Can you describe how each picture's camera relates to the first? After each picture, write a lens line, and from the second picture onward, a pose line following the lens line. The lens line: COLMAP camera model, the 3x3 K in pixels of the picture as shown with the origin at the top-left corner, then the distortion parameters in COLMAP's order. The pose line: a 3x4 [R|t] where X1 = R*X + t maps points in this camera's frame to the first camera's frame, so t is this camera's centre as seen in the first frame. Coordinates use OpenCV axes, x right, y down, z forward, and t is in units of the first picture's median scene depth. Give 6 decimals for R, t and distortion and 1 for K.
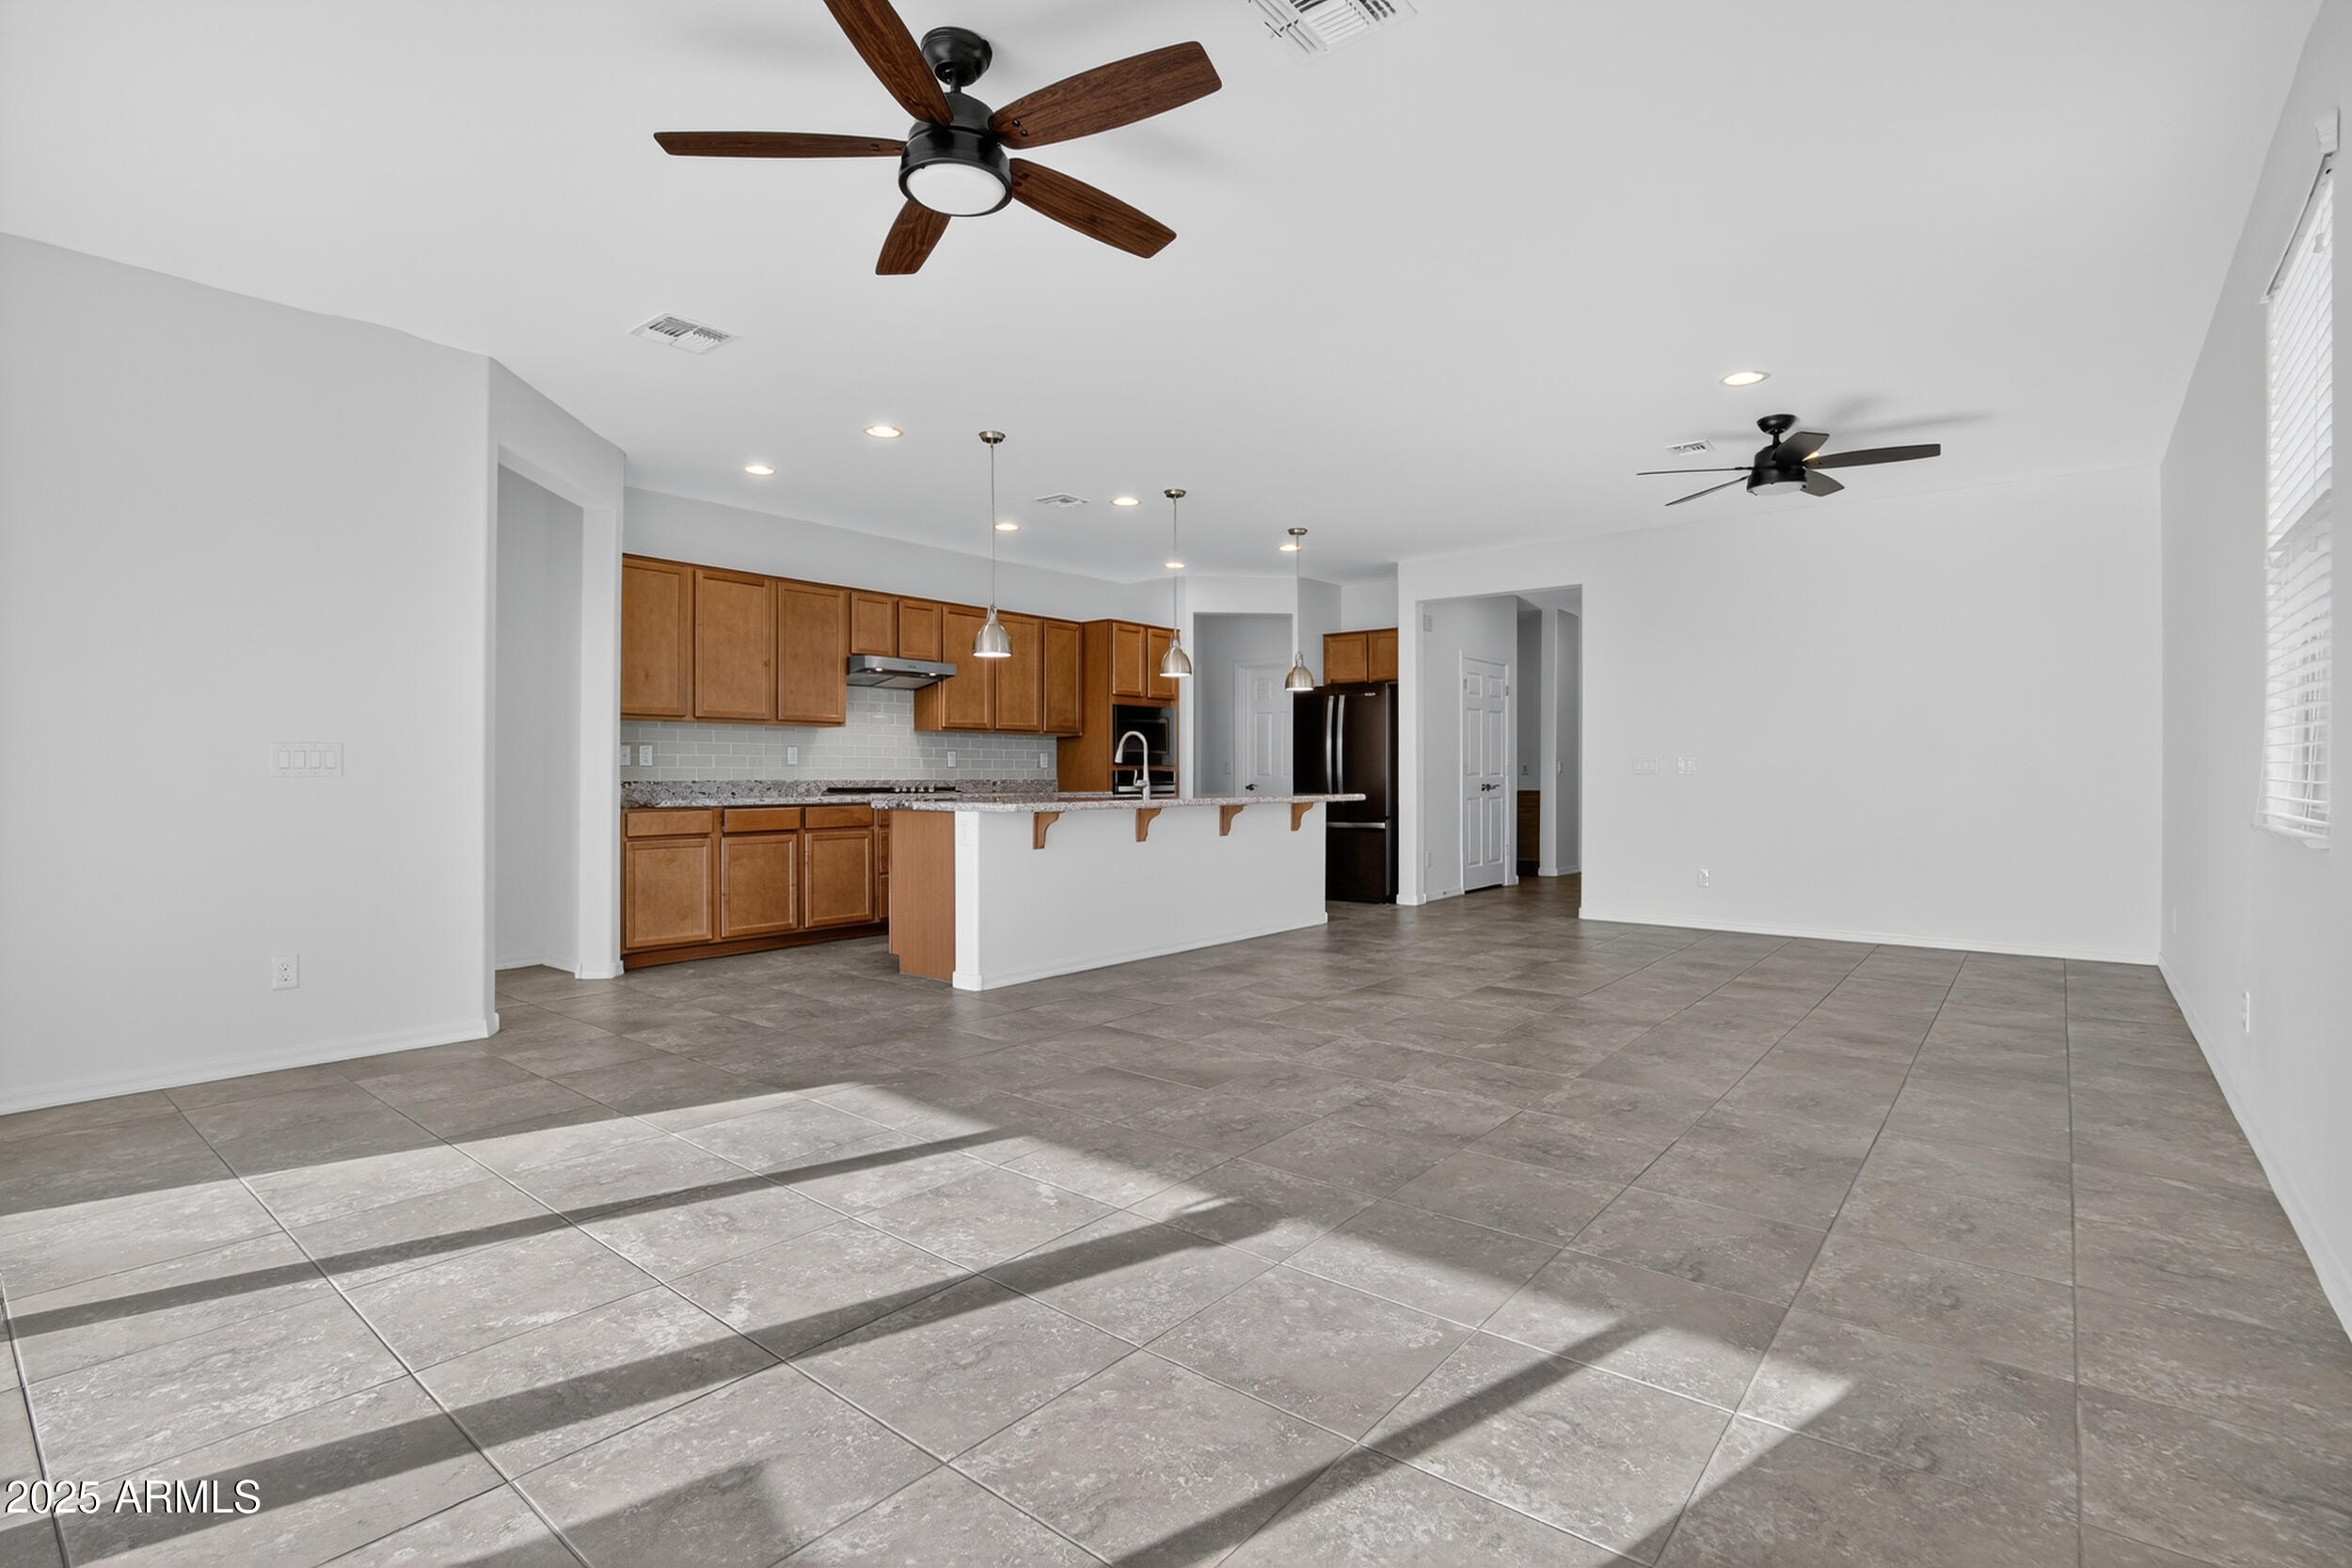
lens RADIAL K [[1104.9, 0, 1170.9], [0, 1104.9, 770.5], [0, 0, 1]] dist [-0.033384, 0.005850]
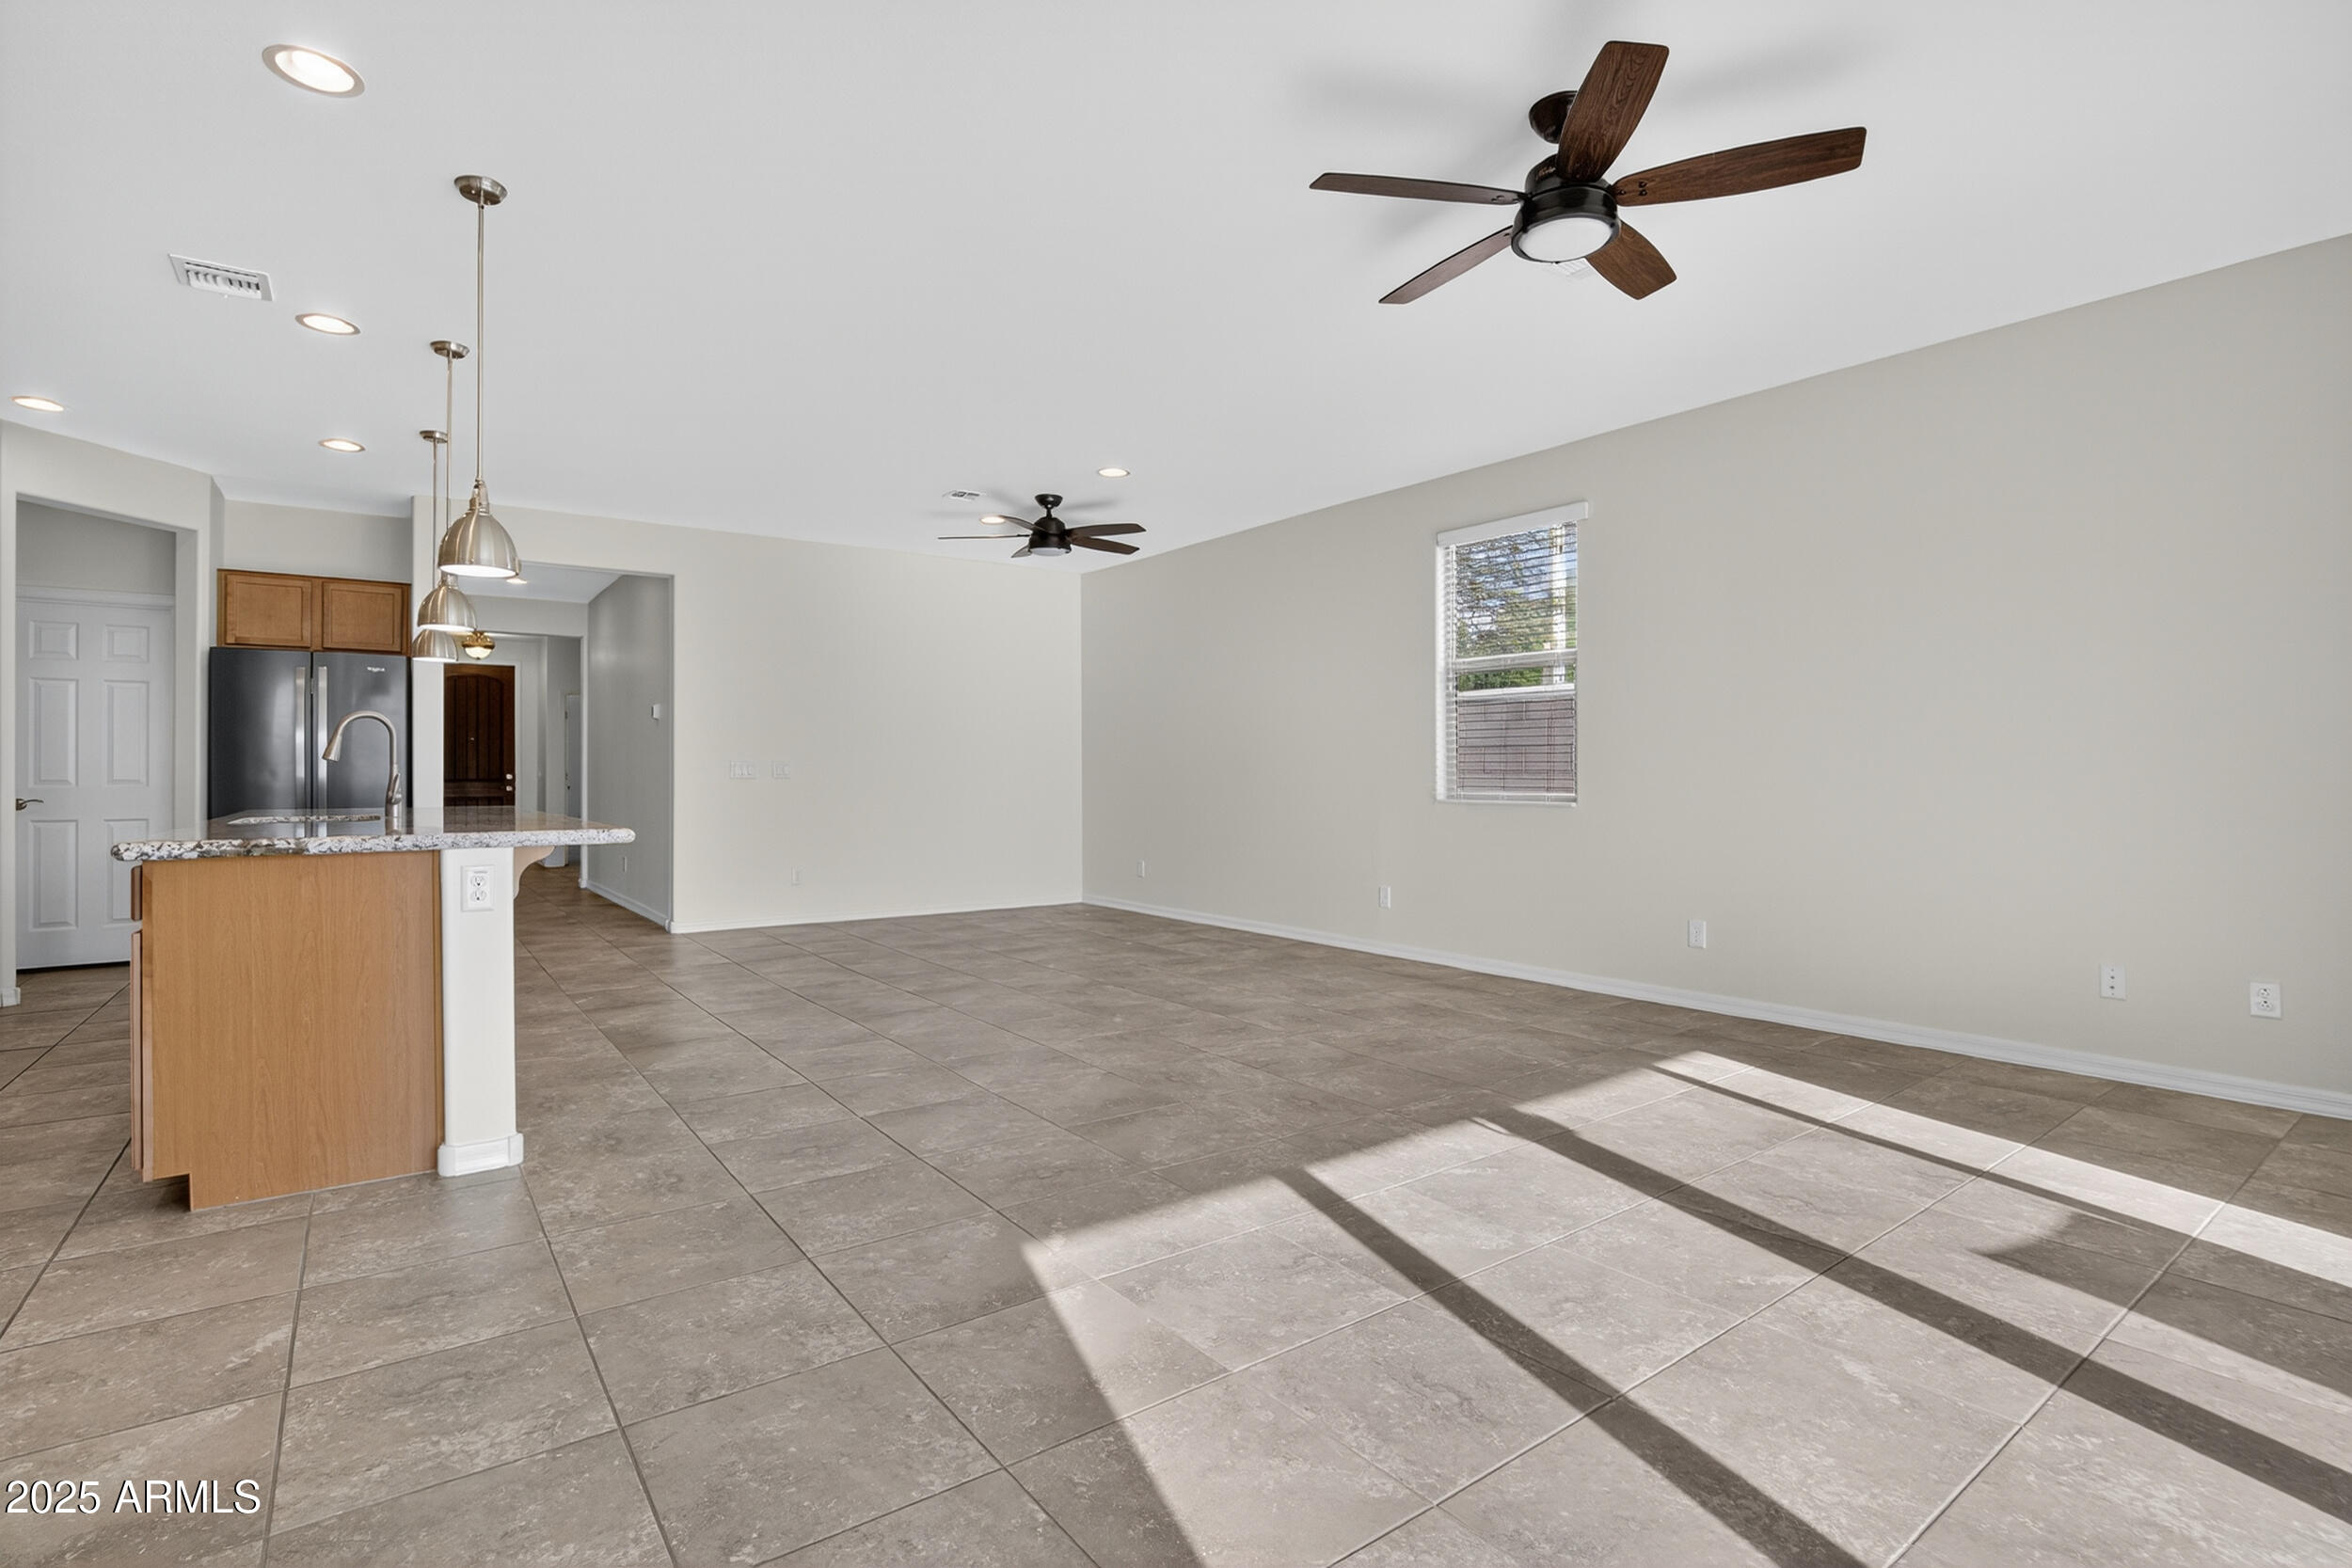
lens RADIAL K [[1104.9, 0, 1186.8], [0, 1104.9, 766.8], [0, 0, 1]] dist [-0.033384, 0.005850]
pose [[0.237450, 0.007822, 0.971368, -0.558597], [0.000347, 0.999967, -0.008137, 0.000192], [-0.971400, 0.002269, 0.237439, 0.464924]]
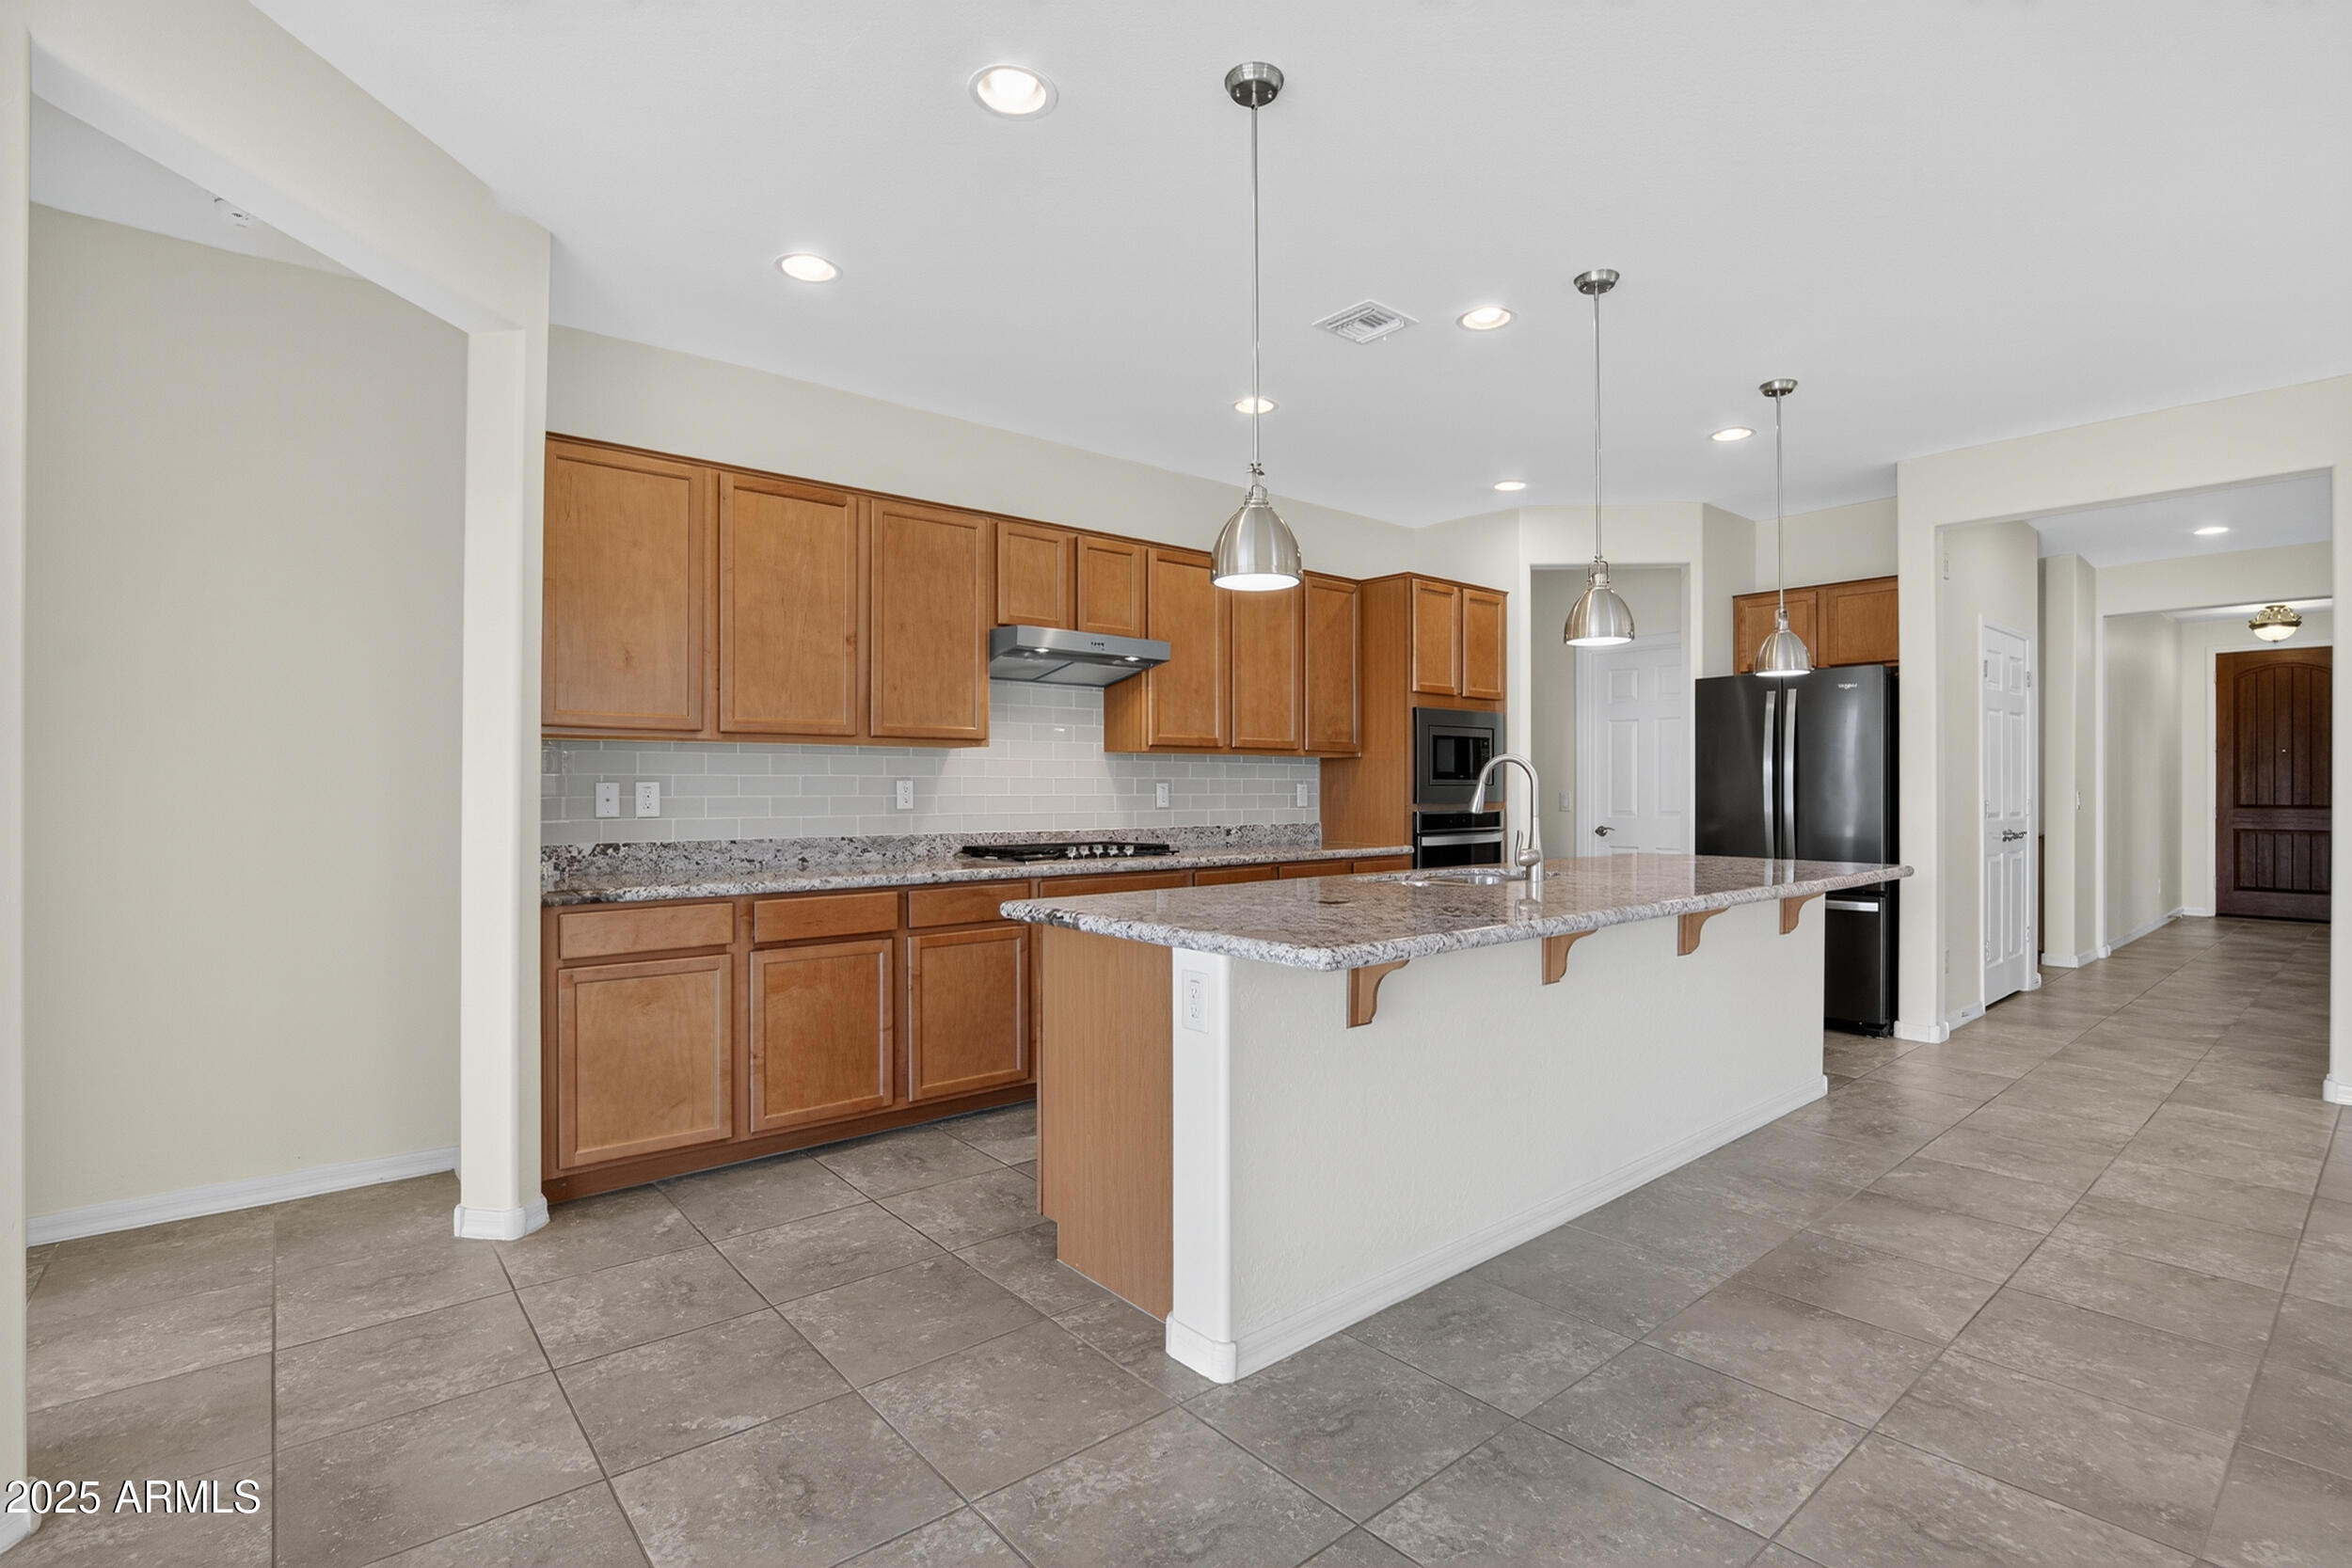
lens RADIAL K [[1104.9, 0, 1169.4], [0, 1104.9, 784.8], [0, 0, 1]] dist [-0.033384, 0.005850]
pose [[0.982219, 0.001585, -0.187732, -0.103253], [-0.001287, 0.999998, 0.001712, -0.023987], [0.187735, -0.001440, 0.982219, 0.514398]]
